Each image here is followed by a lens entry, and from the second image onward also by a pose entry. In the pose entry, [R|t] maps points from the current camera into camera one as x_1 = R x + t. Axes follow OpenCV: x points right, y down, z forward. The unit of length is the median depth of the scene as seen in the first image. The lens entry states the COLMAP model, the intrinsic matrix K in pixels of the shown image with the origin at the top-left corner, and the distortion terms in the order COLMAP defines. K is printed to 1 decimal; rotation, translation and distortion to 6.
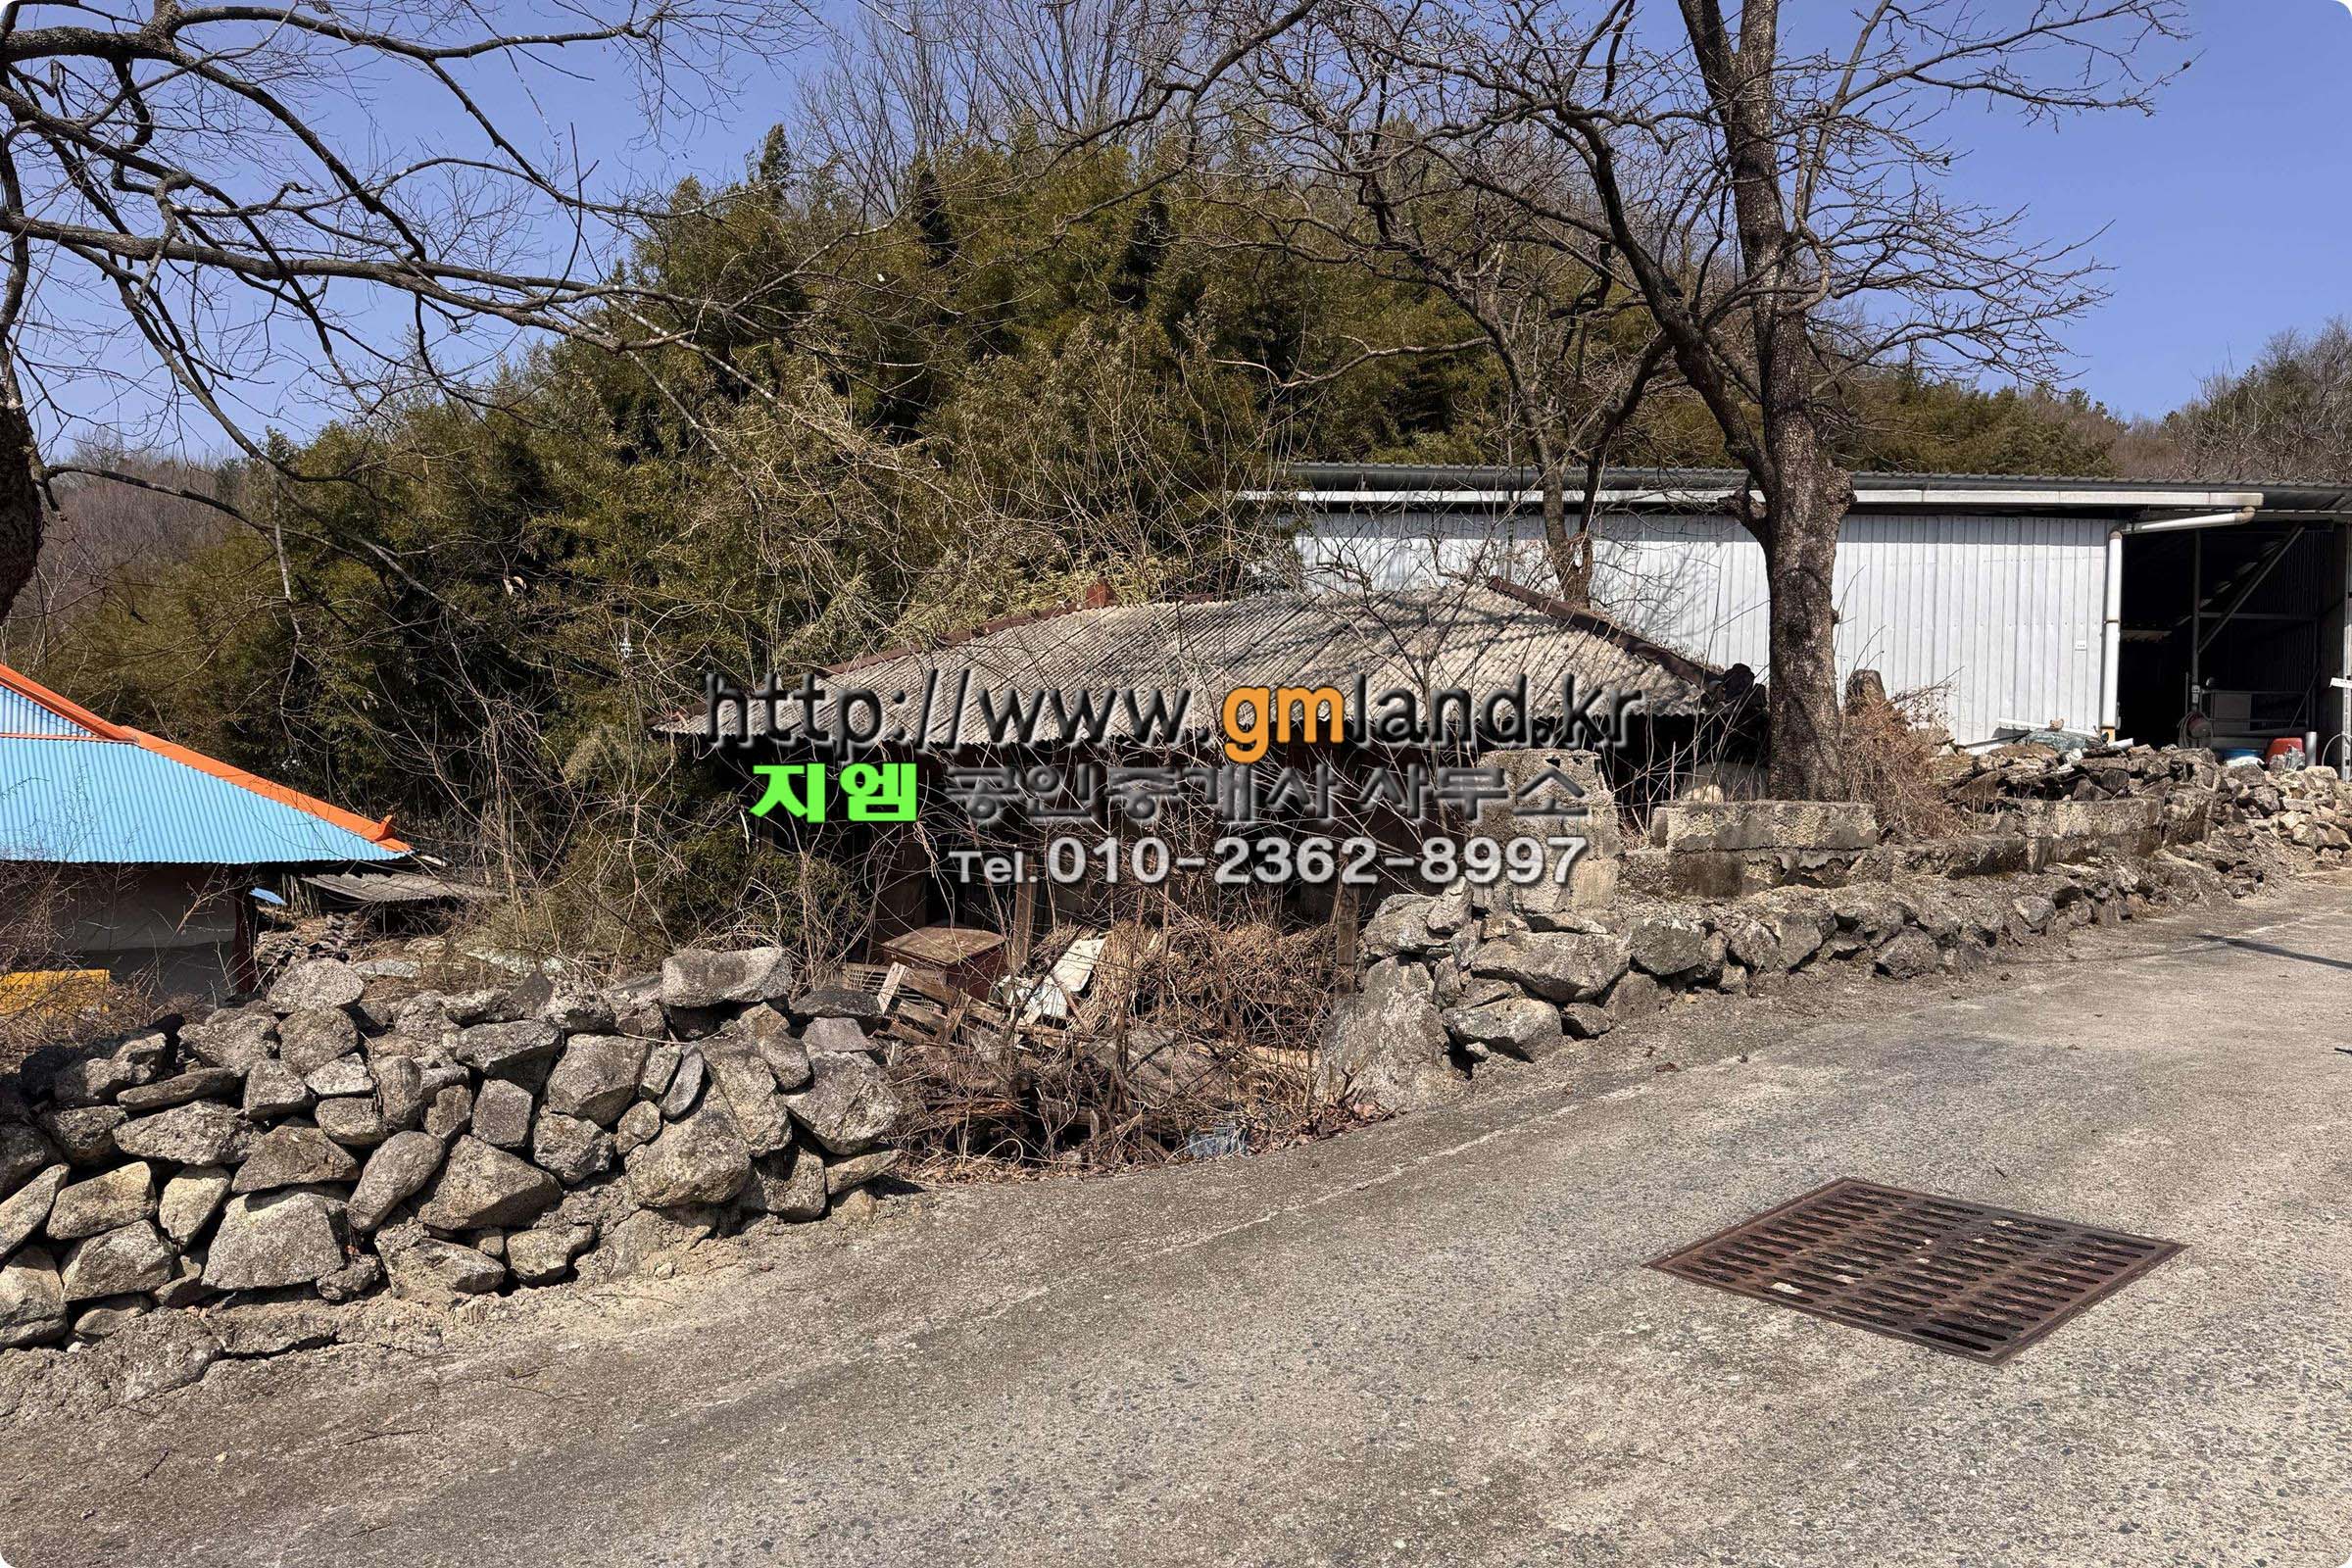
lens RADIAL K [[1667.6, 0, 1172.1], [0, 1667.6, 846.3], [0, 0, 1]] dist [0.082967, -0.112734]
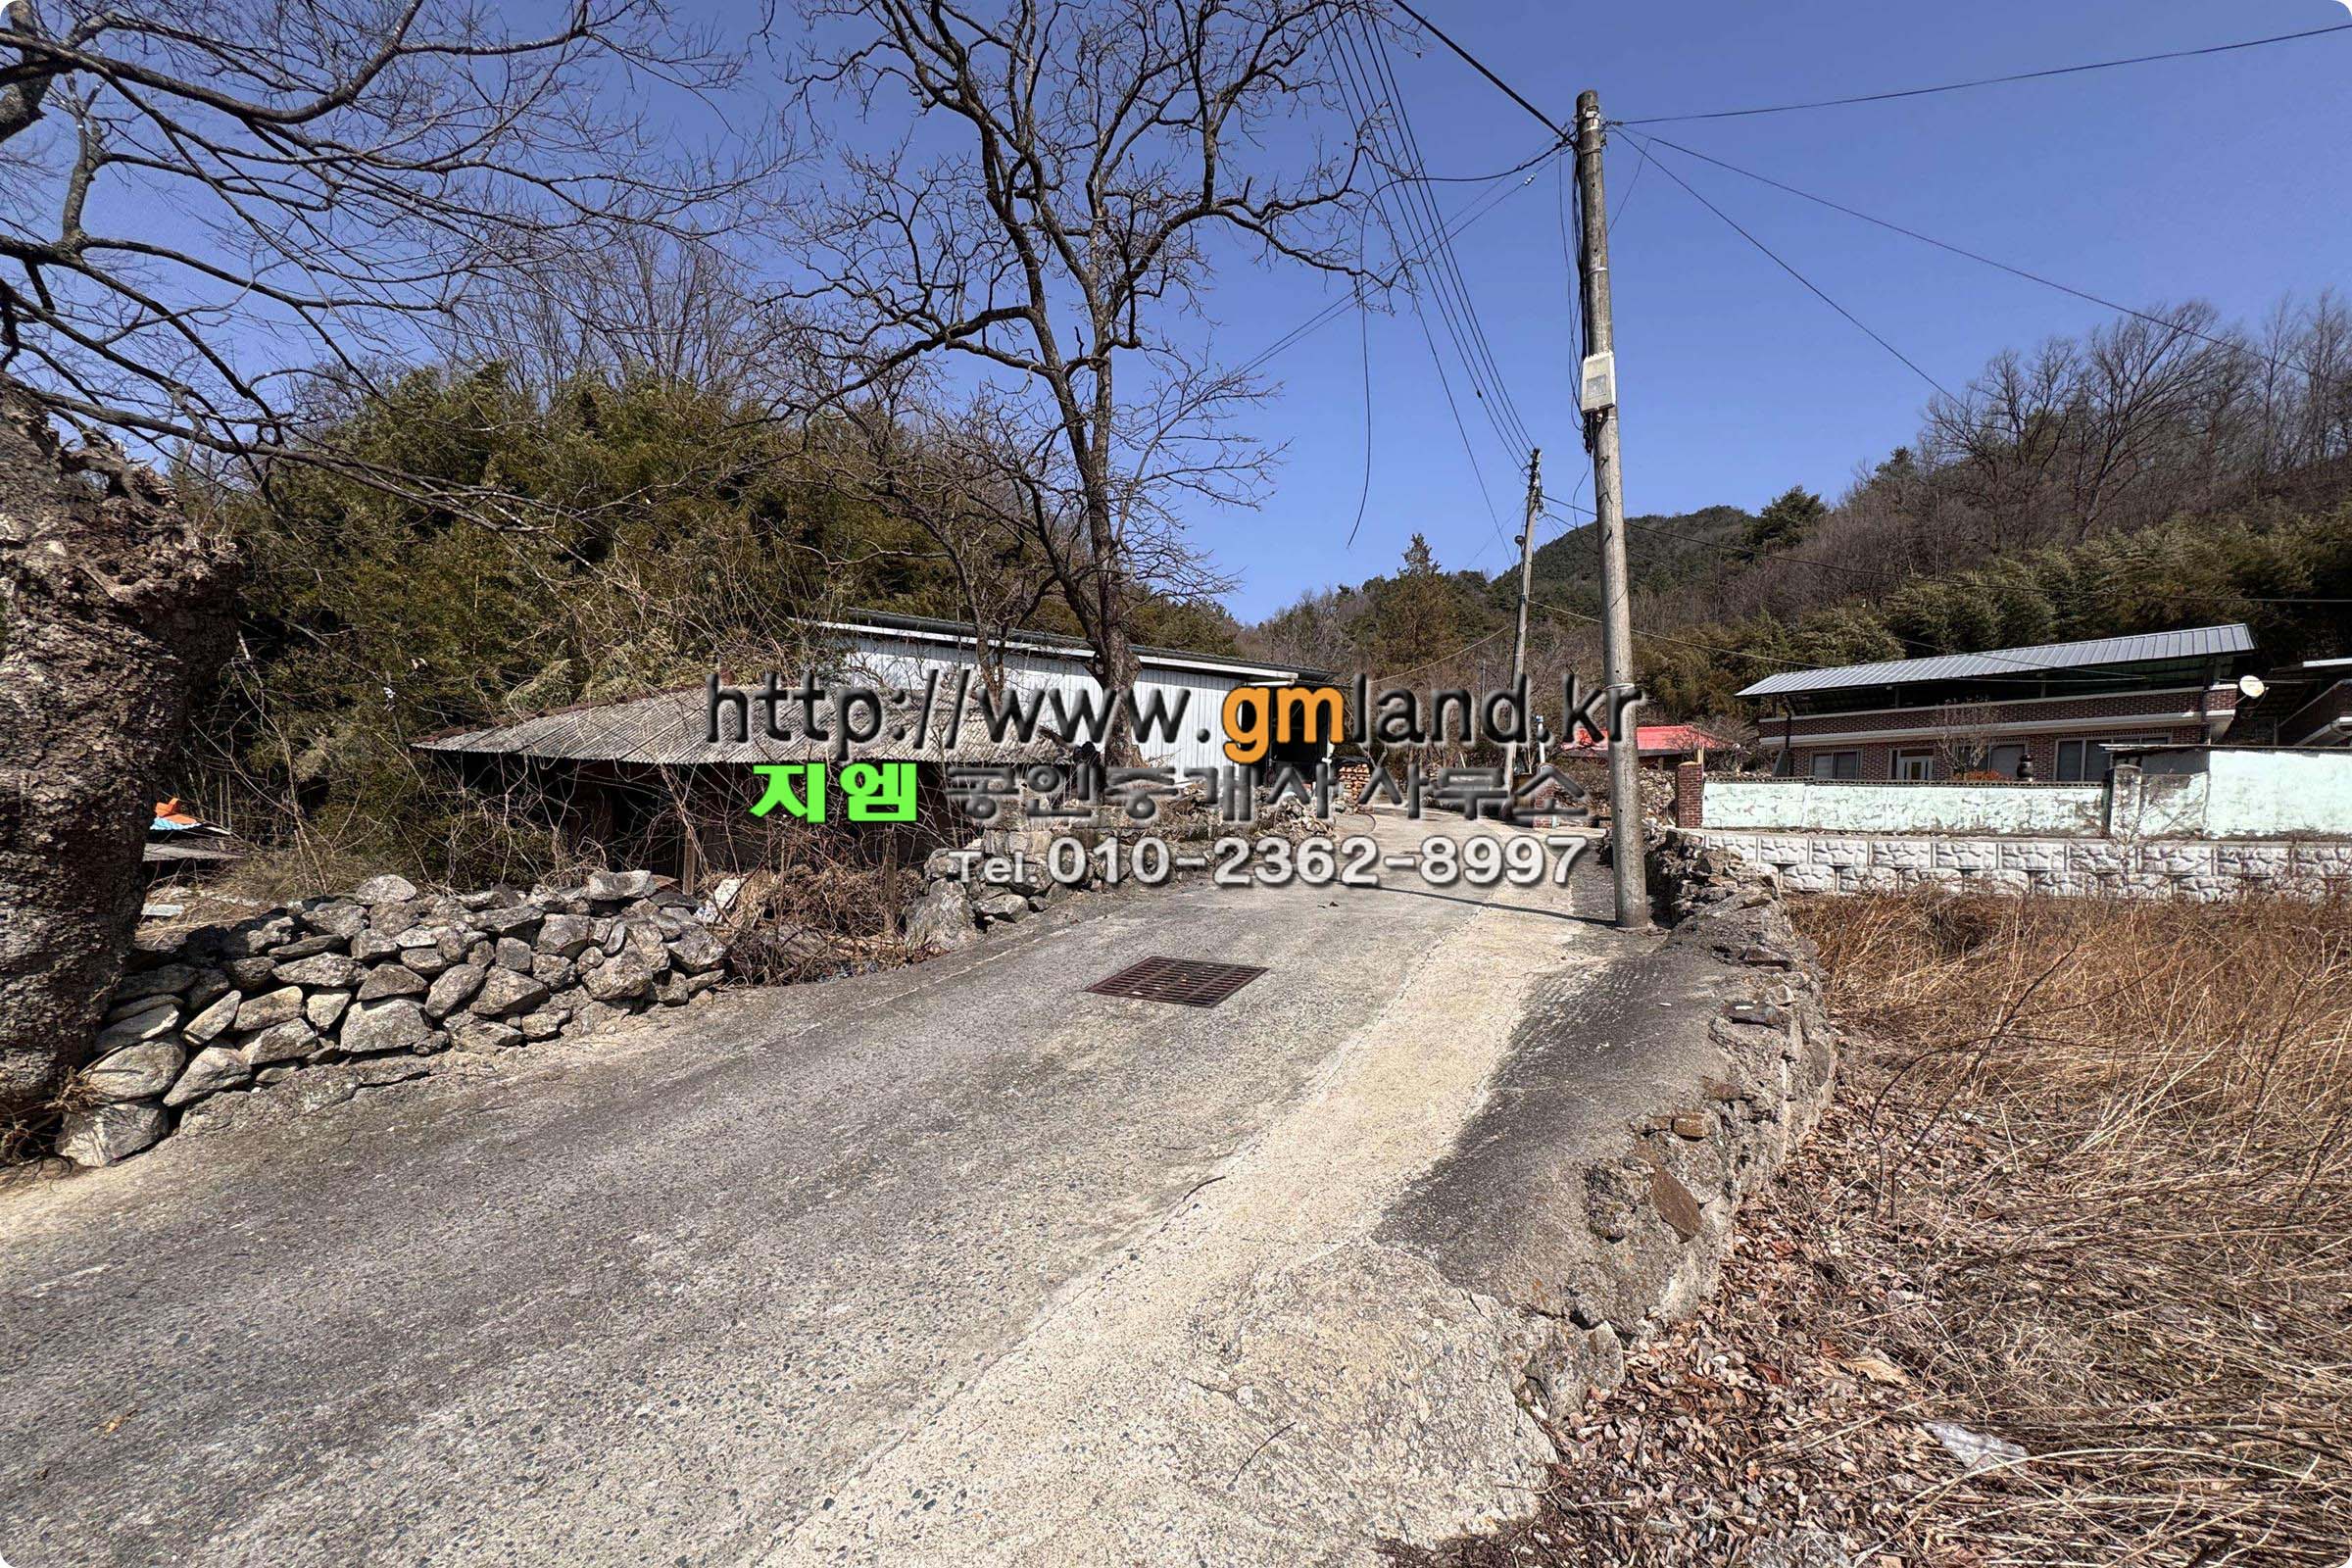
lens RADIAL K [[939.8, 0, 1207.9], [0, 939.8, 863.9], [0, 0, 1]] dist [-0.000637, 0.000036]
pose [[0.888767, -0.008649, 0.458279, -0.185322], [-0.007029, 0.999447, 0.032494, 0.015962], [-0.458306, -0.032101, 0.888214, -0.300034]]
